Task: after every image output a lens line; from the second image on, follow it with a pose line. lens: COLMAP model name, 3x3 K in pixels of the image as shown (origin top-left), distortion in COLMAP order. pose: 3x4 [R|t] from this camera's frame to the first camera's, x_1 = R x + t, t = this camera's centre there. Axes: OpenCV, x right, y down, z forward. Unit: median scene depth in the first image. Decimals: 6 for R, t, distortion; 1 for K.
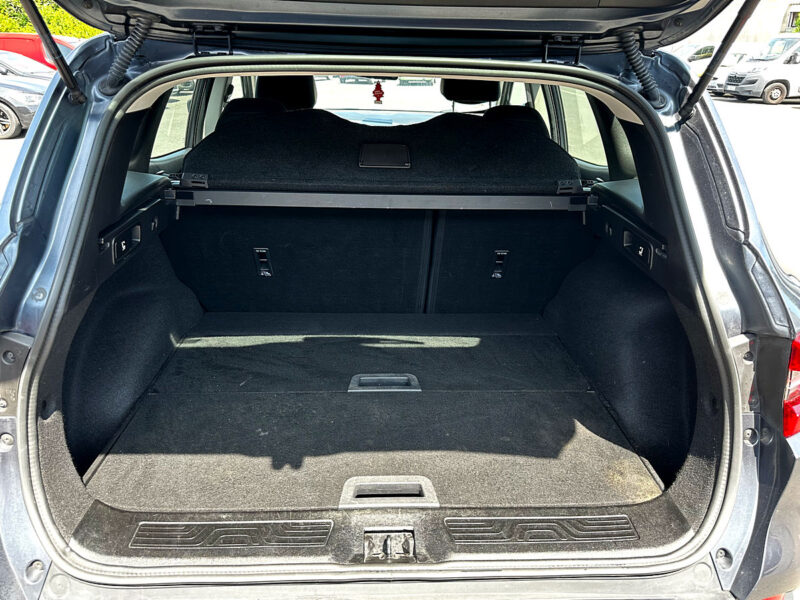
lens RADIAL K [[564.8, 0, 400.4], [0, 564.8, 300.4], [0, 0, 1]] dist [-0.008719, -0.008329]
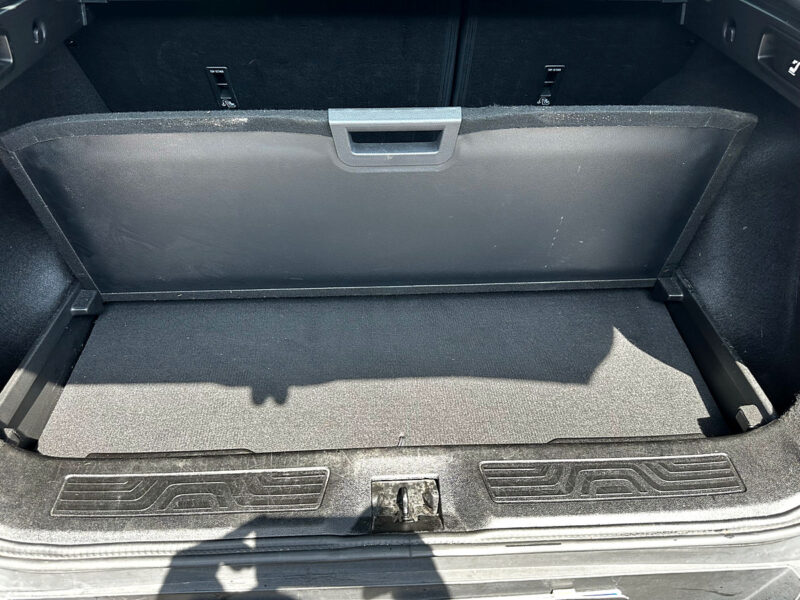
lens RADIAL K [[564.8, 0, 400.5], [0, 564.8, 299.7], [0, 0, 1]] dist [-0.008719, -0.008329]
pose [[0.999896, -0.009707, -0.010668, -0.015976], [0.012515, 0.951602, 0.307078, -0.044067], [0.007171, -0.307179, 0.951625, 0.369779]]
